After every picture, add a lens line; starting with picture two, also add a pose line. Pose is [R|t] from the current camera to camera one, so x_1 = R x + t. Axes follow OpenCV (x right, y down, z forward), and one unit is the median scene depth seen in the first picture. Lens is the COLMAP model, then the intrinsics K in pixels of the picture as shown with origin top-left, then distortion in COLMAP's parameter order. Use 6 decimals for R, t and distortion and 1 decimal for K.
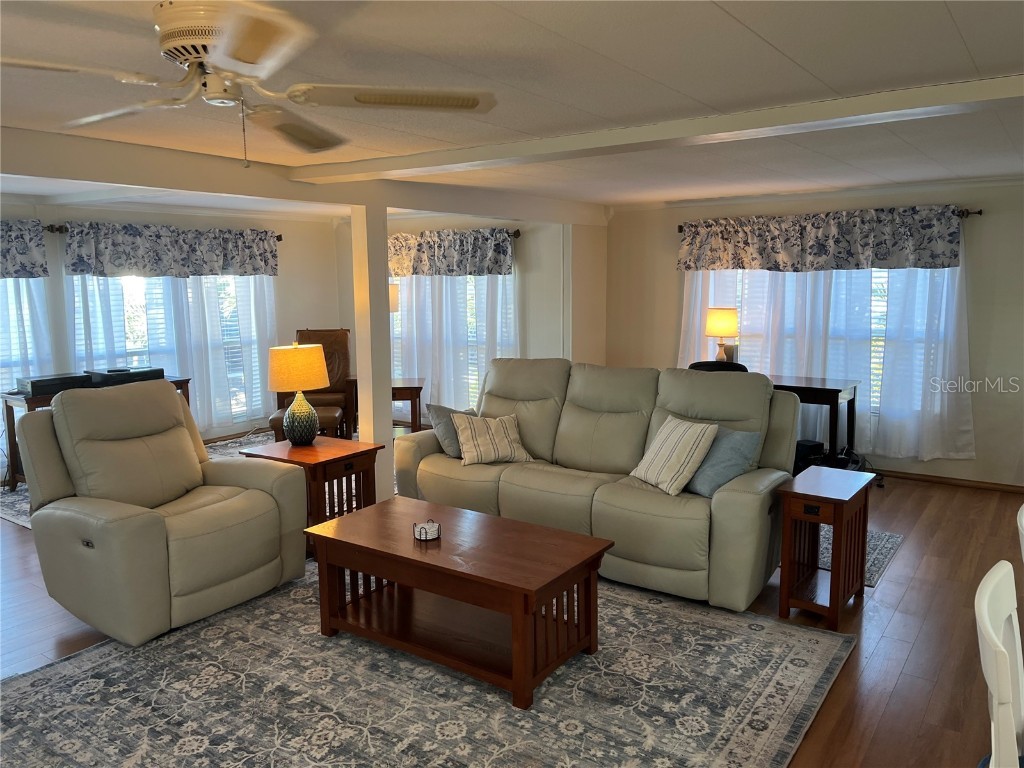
lens RADIAL K [[774.5, 0, 509.7], [0, 774.5, 375.5], [0, 0, 1]] dist [0.068270, -0.087836]
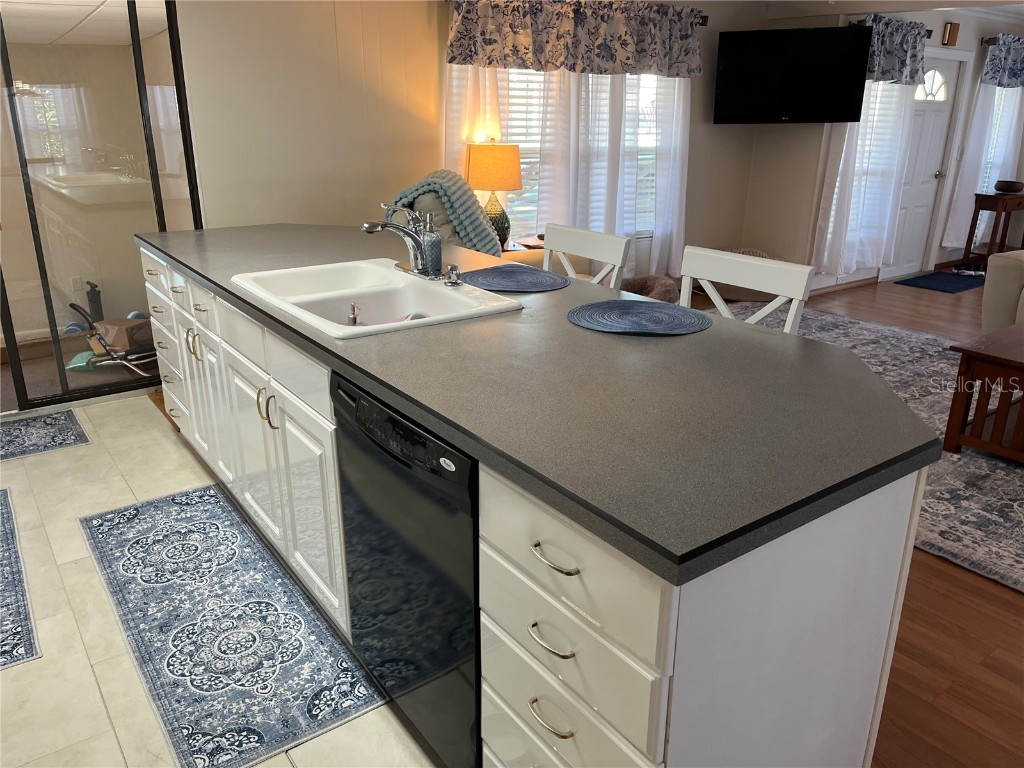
lens RADIAL K [[774.5, 0, 521.5], [0, 774.5, 380.2], [0, 0, 1]] dist [0.068270, -0.087836]
pose [[-0.305840, 0.321961, -0.895993, 0.592246], [-0.132517, 0.917531, 0.374934, -0.015547], [0.942815, 0.233404, -0.237953, 0.308785]]
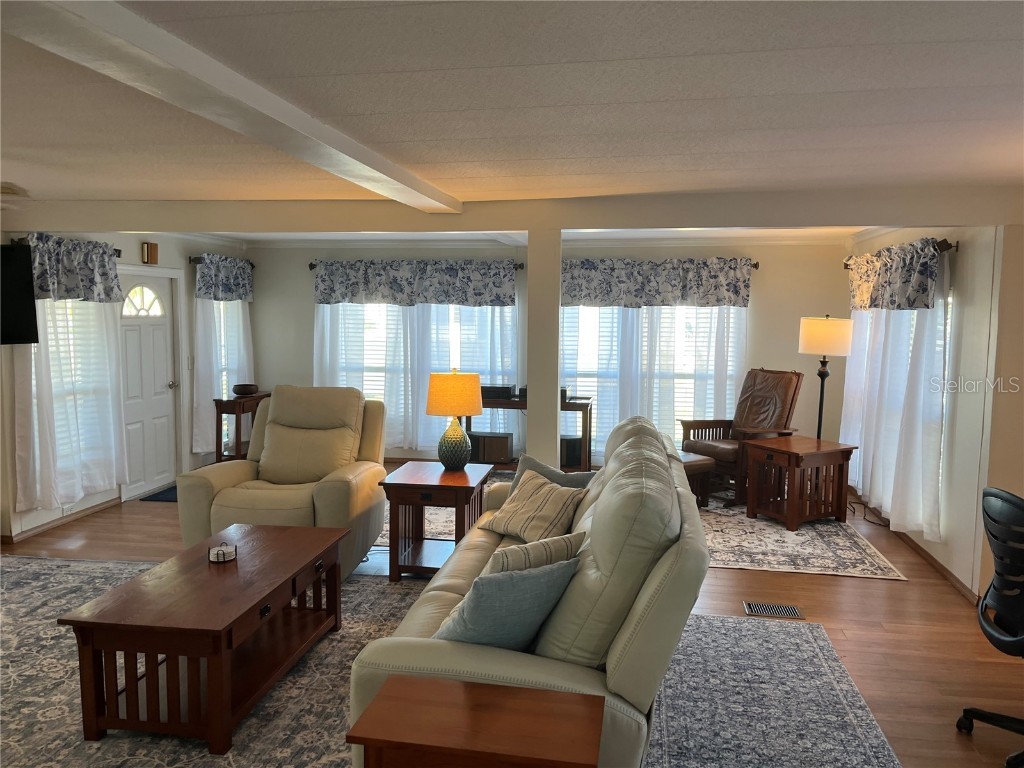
lens RADIAL K [[774.5, 0, 510.8], [0, 774.5, 384.4], [0, 0, 1]] dist [0.068270, -0.087836]
pose [[0.441660, 0.103235, -0.891223, 0.516896], [-0.129315, 0.990310, 0.050628, -0.065046], [0.887814, 0.092888, 0.450730, 0.467444]]
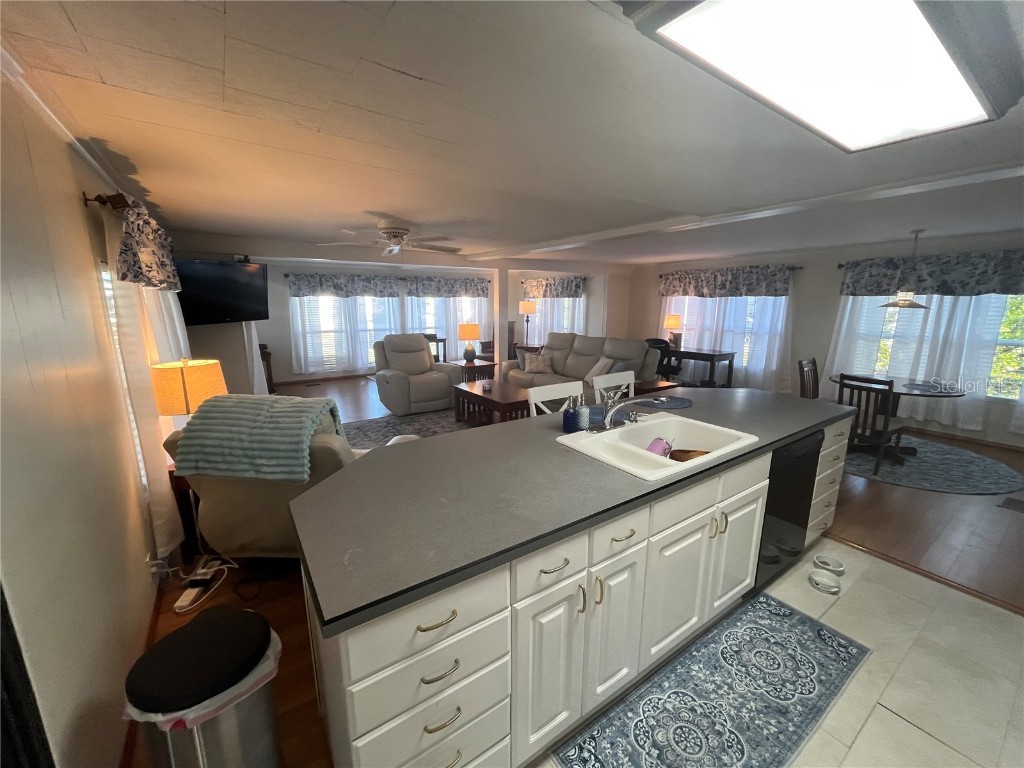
lens RADIAL K [[411.7, 0, 509.5], [0, 411.7, 384.0], [0, 0, 1]] dist [-0.005203, 0.000978]
pose [[0.940029, 0.078897, -0.331843, 0.254637], [-0.054593, 0.995140, 0.081952, 0.033403], [0.336696, -0.058921, 0.939768, -0.205468]]
